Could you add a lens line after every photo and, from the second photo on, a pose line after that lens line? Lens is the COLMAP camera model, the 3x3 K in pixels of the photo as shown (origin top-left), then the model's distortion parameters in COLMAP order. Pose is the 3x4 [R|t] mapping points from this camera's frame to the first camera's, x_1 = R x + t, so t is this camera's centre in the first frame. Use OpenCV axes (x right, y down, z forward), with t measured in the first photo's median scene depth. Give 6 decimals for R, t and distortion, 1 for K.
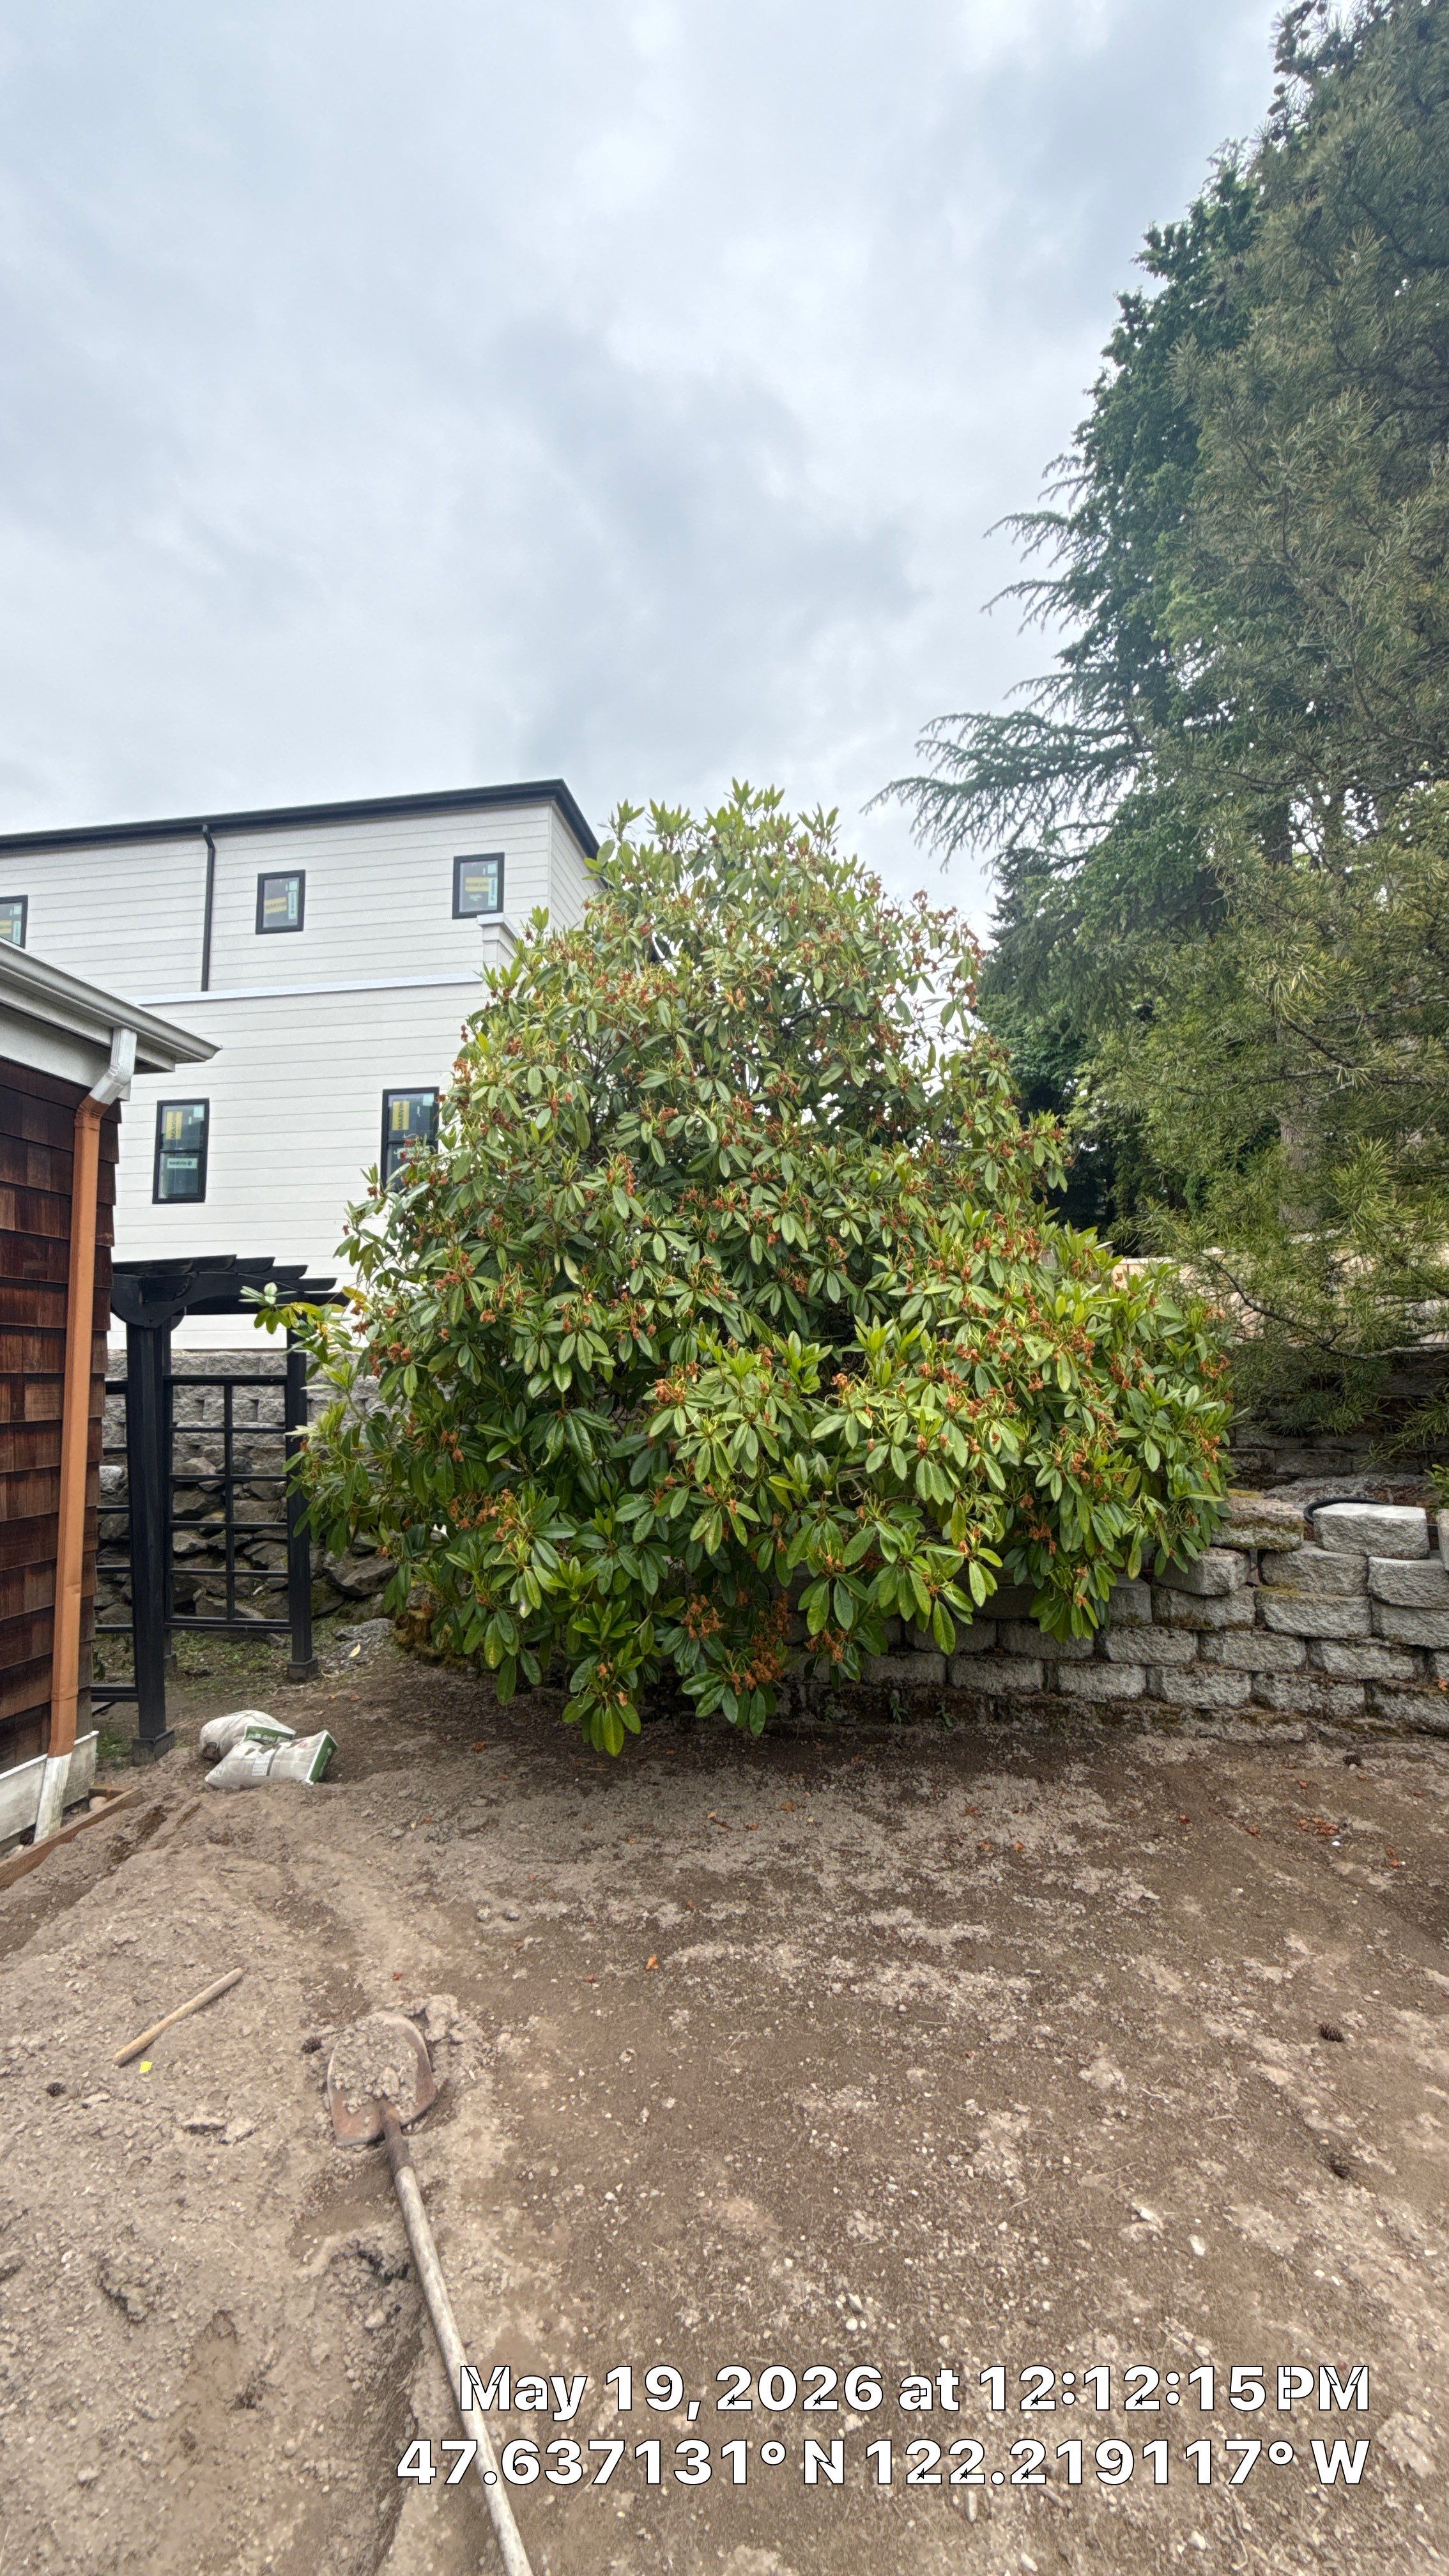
lens RADIAL K [[1032.6, 0, 724.5], [0, 1032.6, 1288.0], [0, 0, 1]] dist [0.001716, -0.000436]
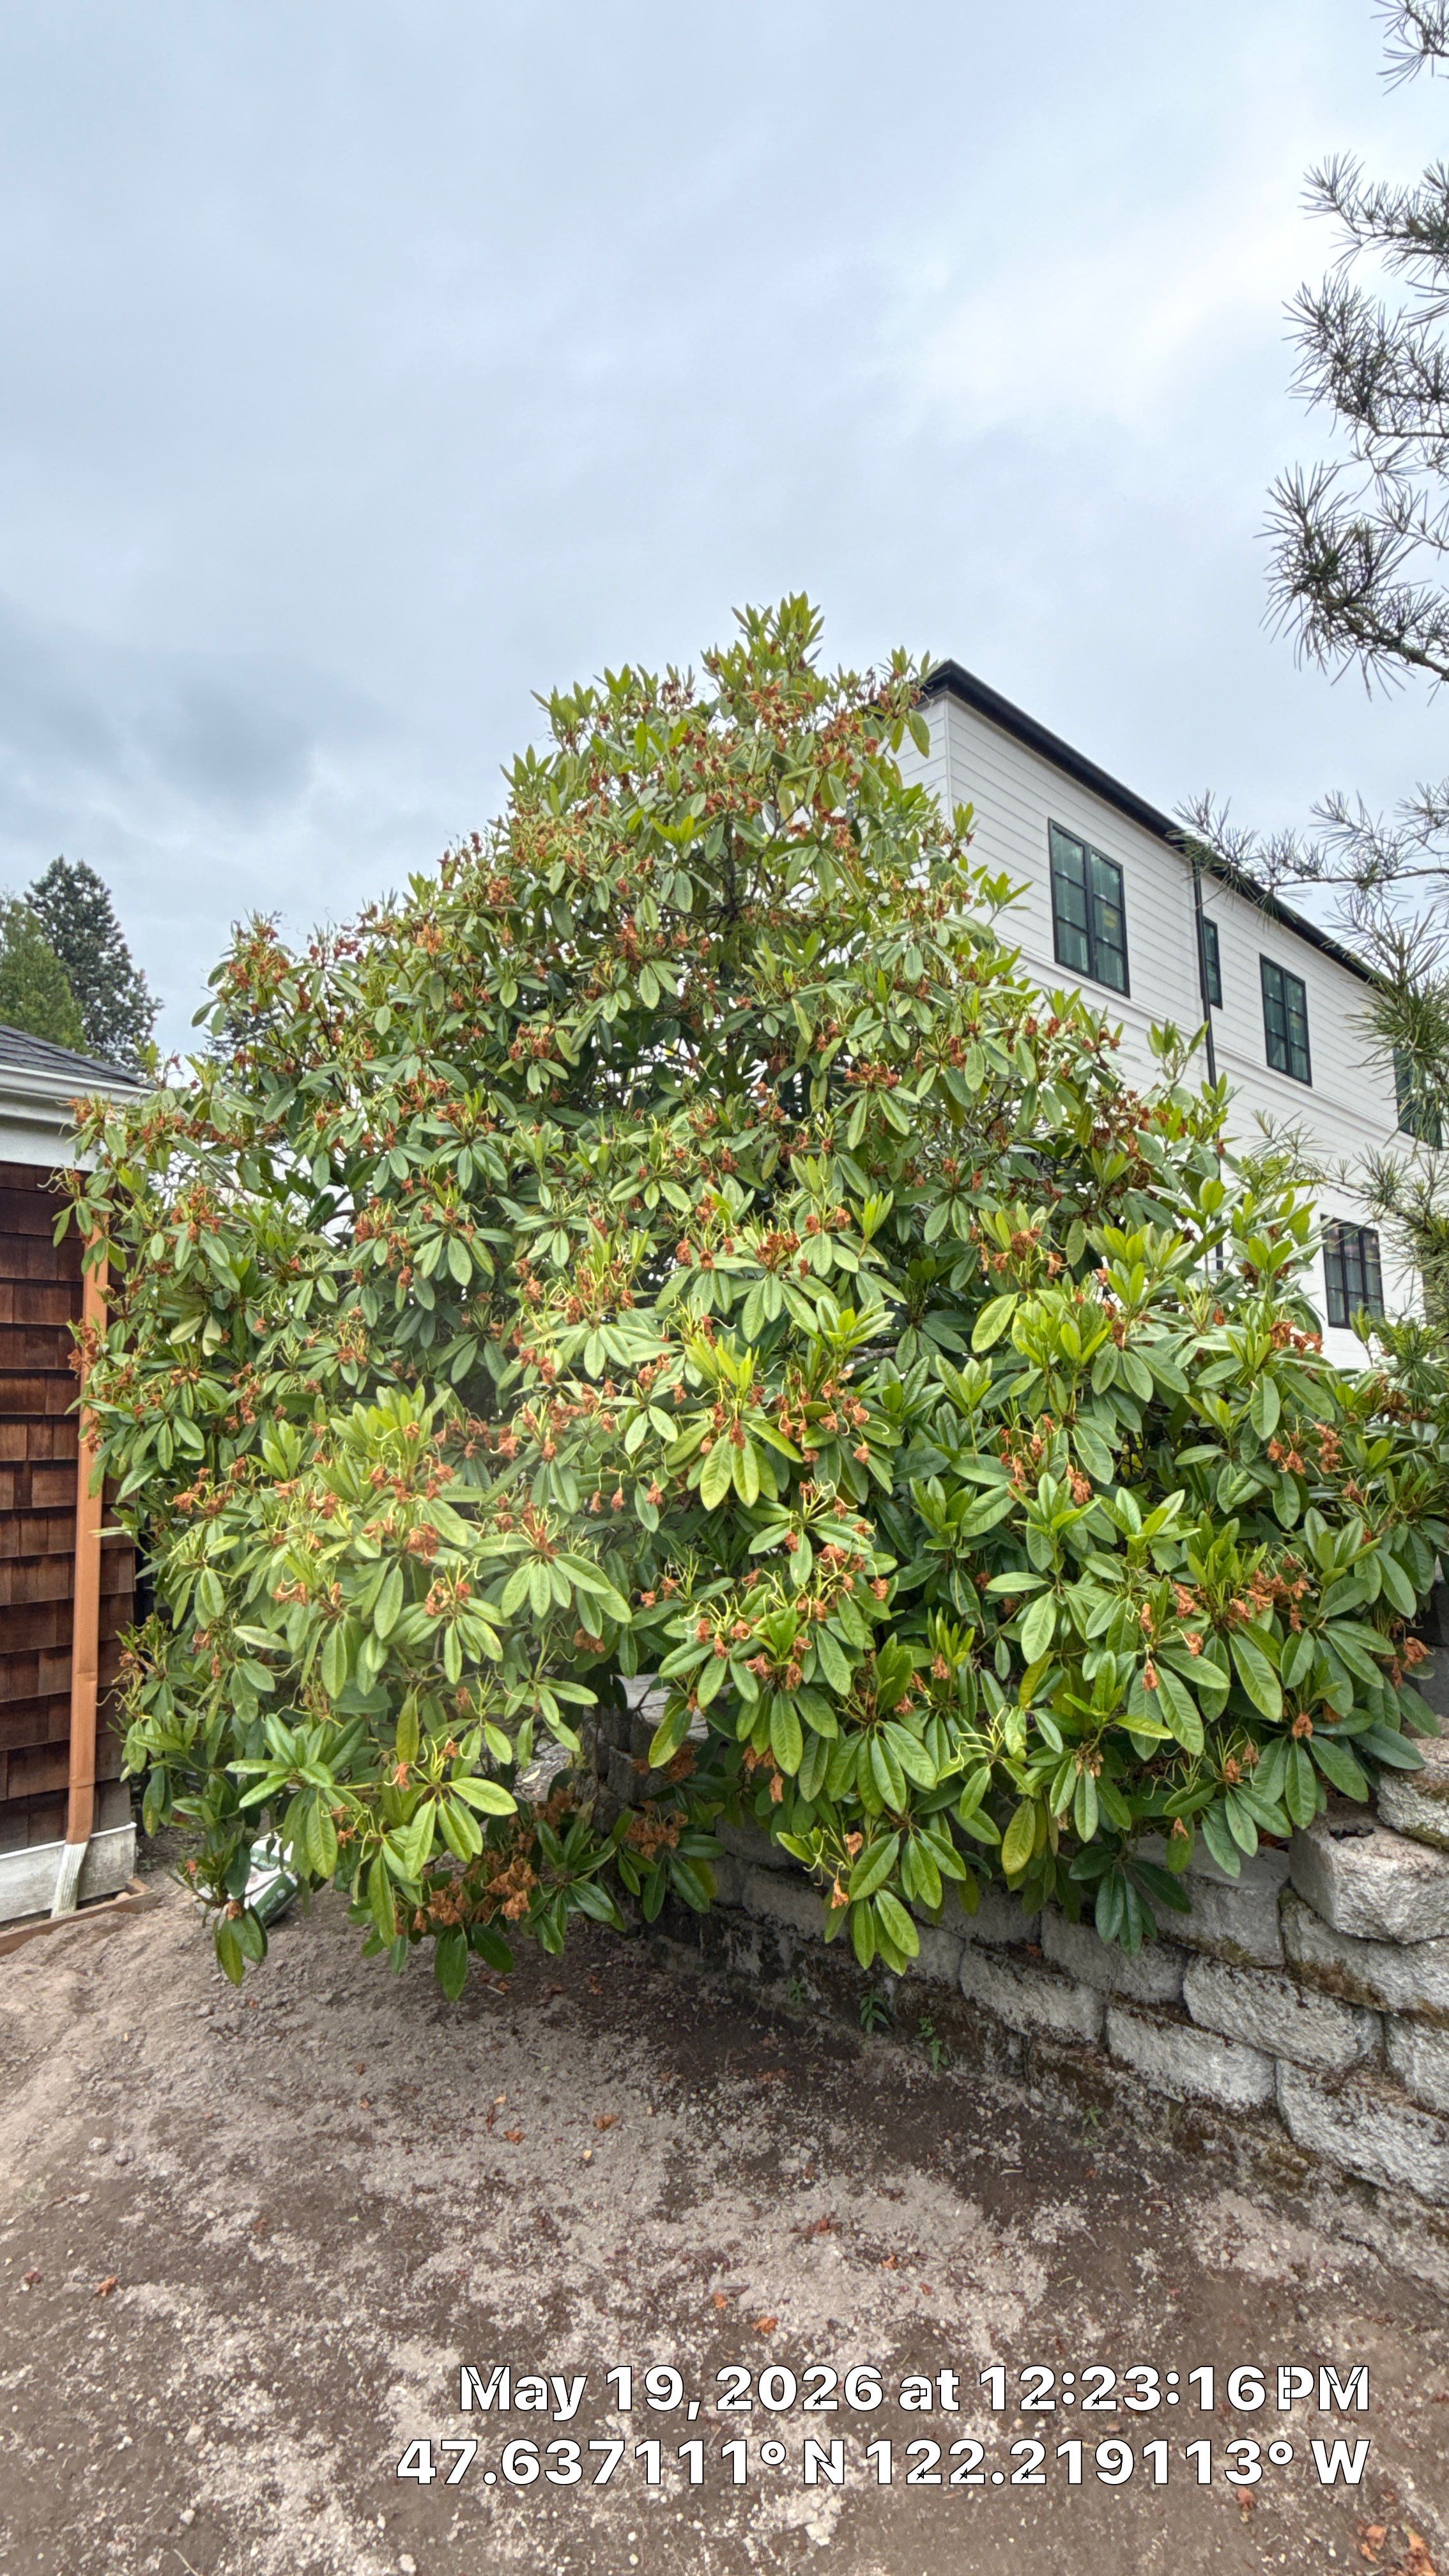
lens RADIAL K [[1258.9, 0, 724.5], [0, 1258.9, 1288.0], [0, 0, 1]] dist [0.000717, -0.000583]
pose [[0.807580, -0.078634, -0.584493, 0.621318], [0.067248, 0.996885, -0.041199, 0.009092], [0.585912, -0.006035, 0.810352, 0.386885]]
